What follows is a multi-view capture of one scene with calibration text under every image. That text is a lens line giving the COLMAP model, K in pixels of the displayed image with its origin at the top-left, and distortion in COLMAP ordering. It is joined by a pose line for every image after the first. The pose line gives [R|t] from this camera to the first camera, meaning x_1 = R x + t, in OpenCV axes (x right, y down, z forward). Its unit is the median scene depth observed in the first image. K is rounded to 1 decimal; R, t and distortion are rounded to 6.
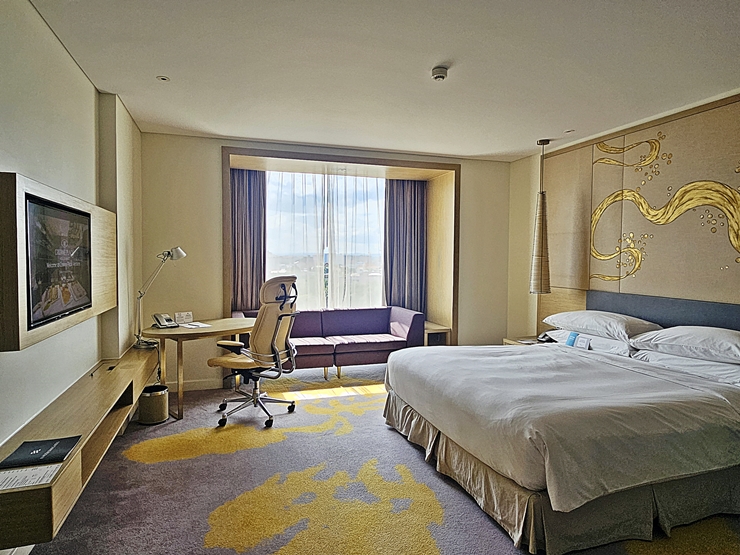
lens RADIAL K [[484.2, 0, 370.0], [0, 484.2, 277.5], [0, 0, 1]] dist [-0.002223, 0.000425]
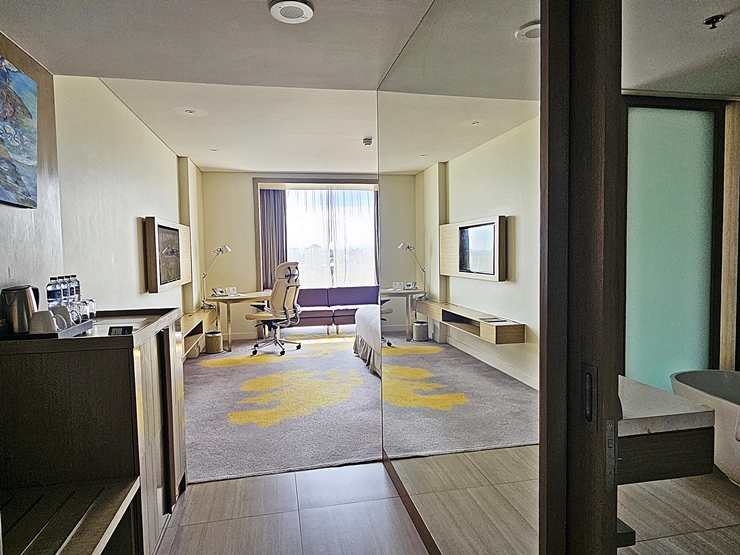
lens RADIAL K [[484.2, 0, 370.0], [0, 484.2, 277.5], [0, 0, 1]] dist [-0.002223, 0.000425]
pose [[0.994854, -0.019709, -0.099386, 0.234202], [0.021330, 0.999656, 0.015267, 0.028191], [0.099051, -0.017309, 0.994932, -0.546405]]
